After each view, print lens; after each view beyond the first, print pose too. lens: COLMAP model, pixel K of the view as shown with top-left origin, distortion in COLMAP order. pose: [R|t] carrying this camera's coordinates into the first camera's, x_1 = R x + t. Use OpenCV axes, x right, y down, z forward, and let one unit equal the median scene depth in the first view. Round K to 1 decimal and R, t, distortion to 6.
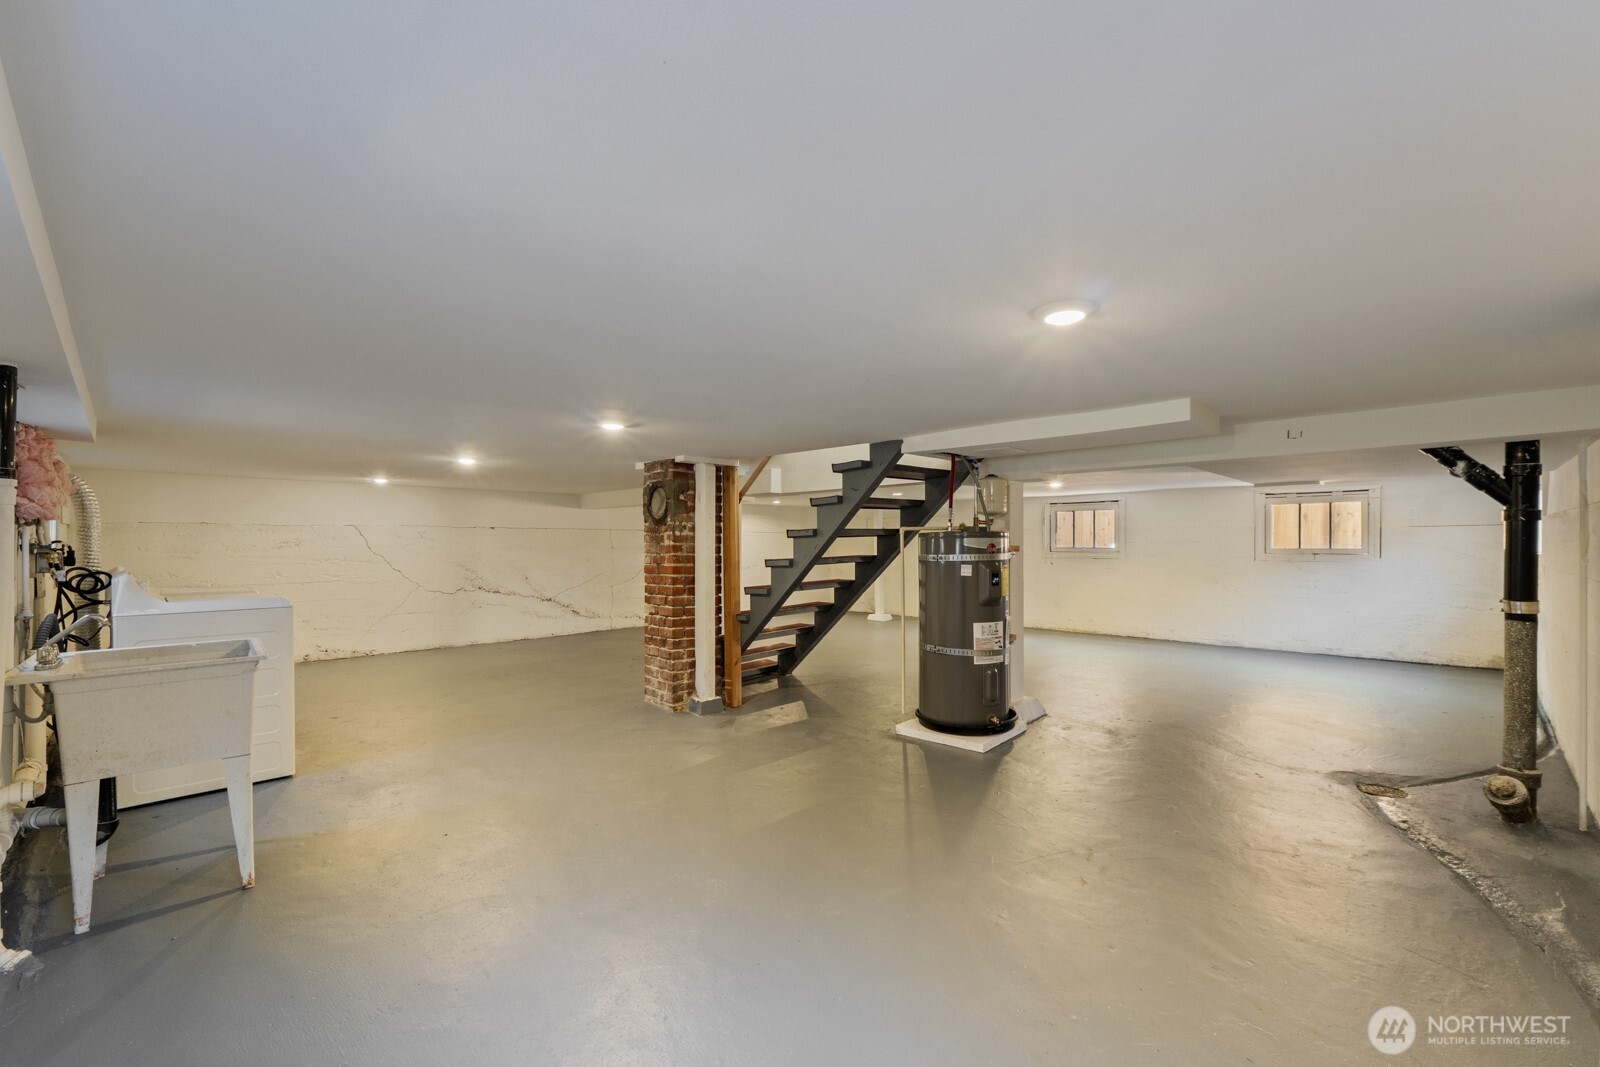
lens RADIAL K [[664.7, 0, 810.2], [0, 664.7, 539.7], [0, 0, 1]] dist [0.001963, 0.000370]
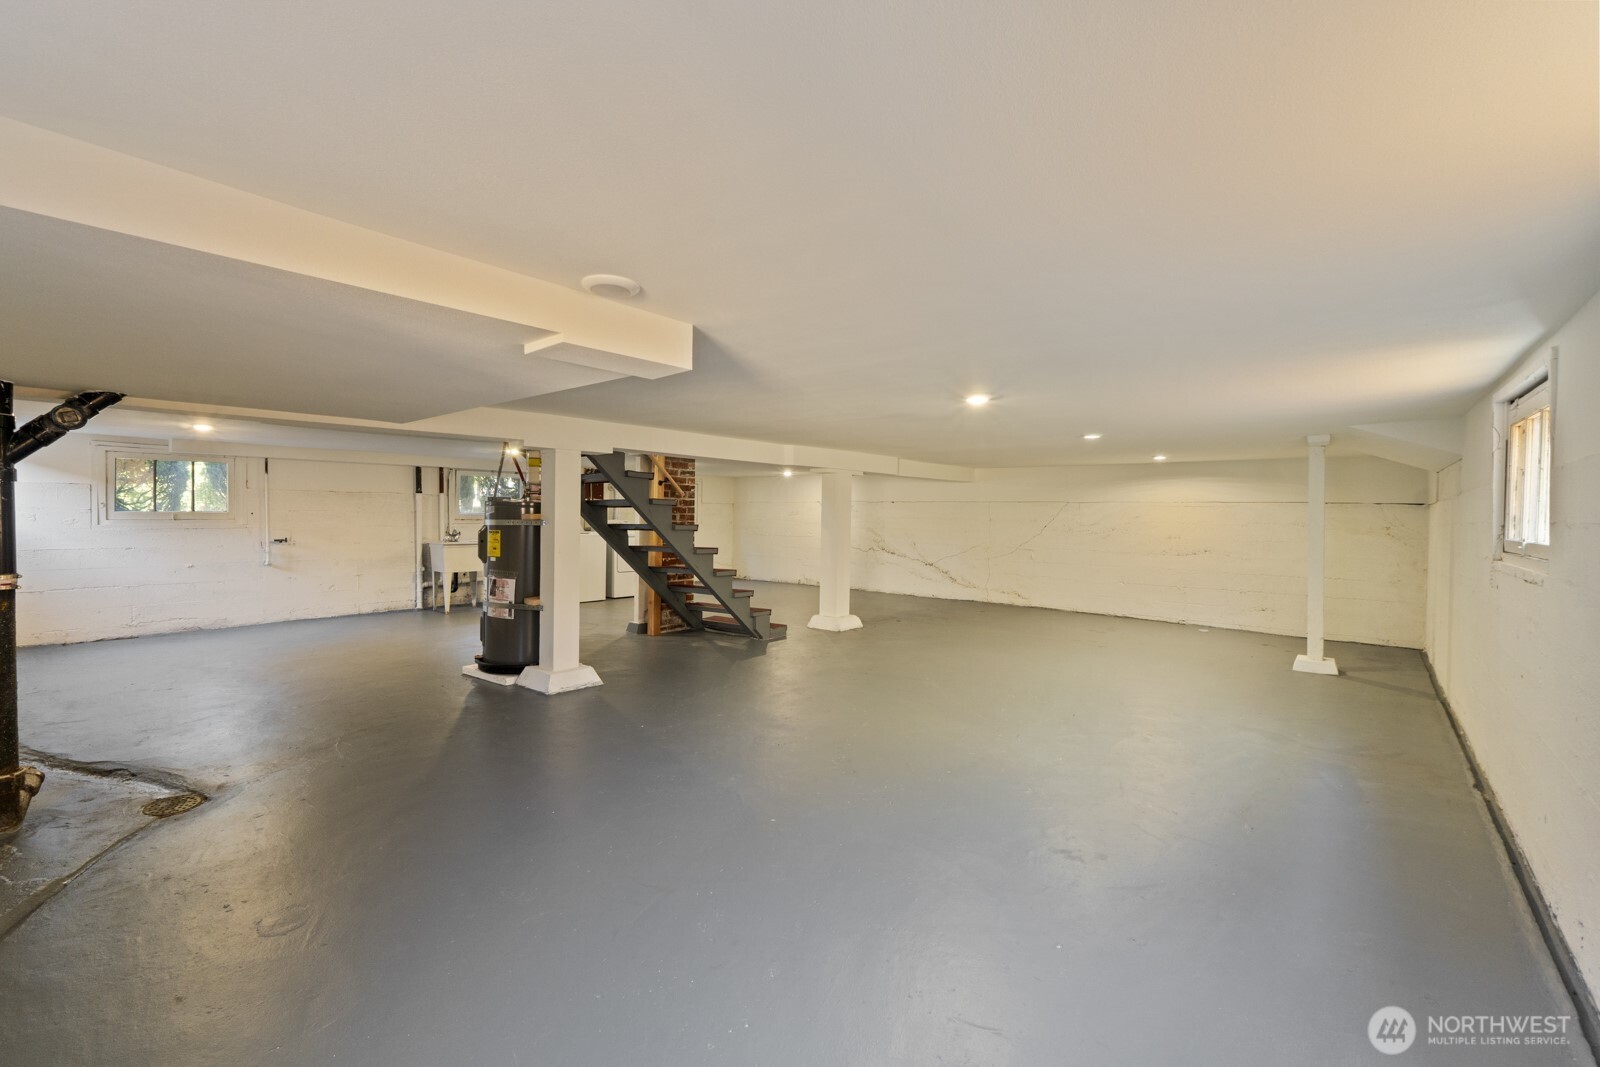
lens RADIAL K [[664.7, 0, 809.3], [0, 664.7, 527.2], [0, 0, 1]] dist [0.001963, 0.000370]
pose [[0.069903, 0.023323, -0.997281, 0.776291], [-0.007554, 0.999710, 0.022850, 0.002569], [0.997525, 0.005936, 0.070059, 0.773711]]
